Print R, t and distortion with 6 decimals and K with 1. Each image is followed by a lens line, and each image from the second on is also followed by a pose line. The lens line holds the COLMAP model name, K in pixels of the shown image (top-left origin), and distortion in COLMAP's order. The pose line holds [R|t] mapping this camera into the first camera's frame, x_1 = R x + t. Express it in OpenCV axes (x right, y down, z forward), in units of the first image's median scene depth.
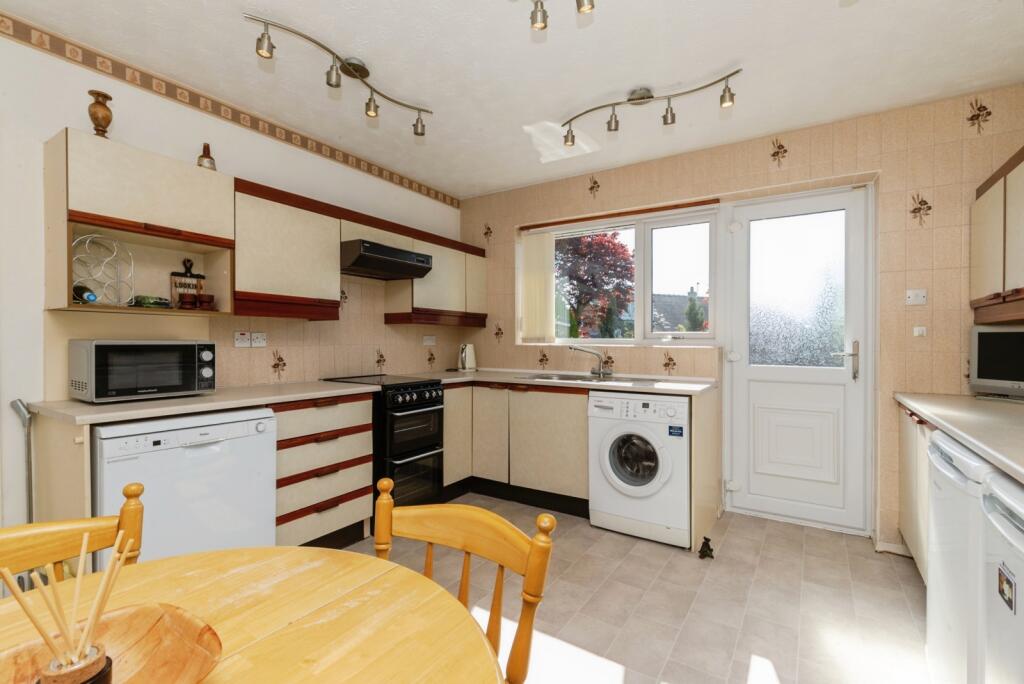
lens RADIAL K [[466.2, 0, 507.3], [0, 466.2, 343.5], [0, 0, 1]] dist [0.025377, -0.000485]
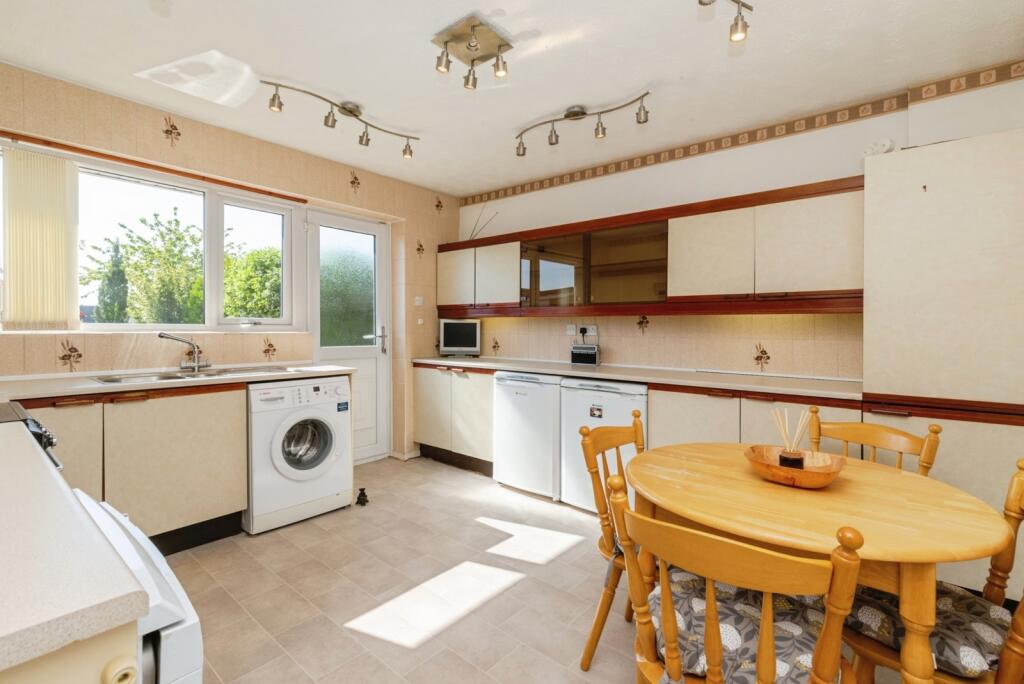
lens RADIAL K [[466.2, 0, 522.4], [0, 466.2, 323.5], [0, 0, 1]] dist [0.025377, -0.000485]
pose [[0.121196, 0.005663, 0.992613, -0.820622], [0.002373, 0.999979, -0.005995, -0.008484], [-0.992626, 0.003082, 0.121180, 0.485781]]
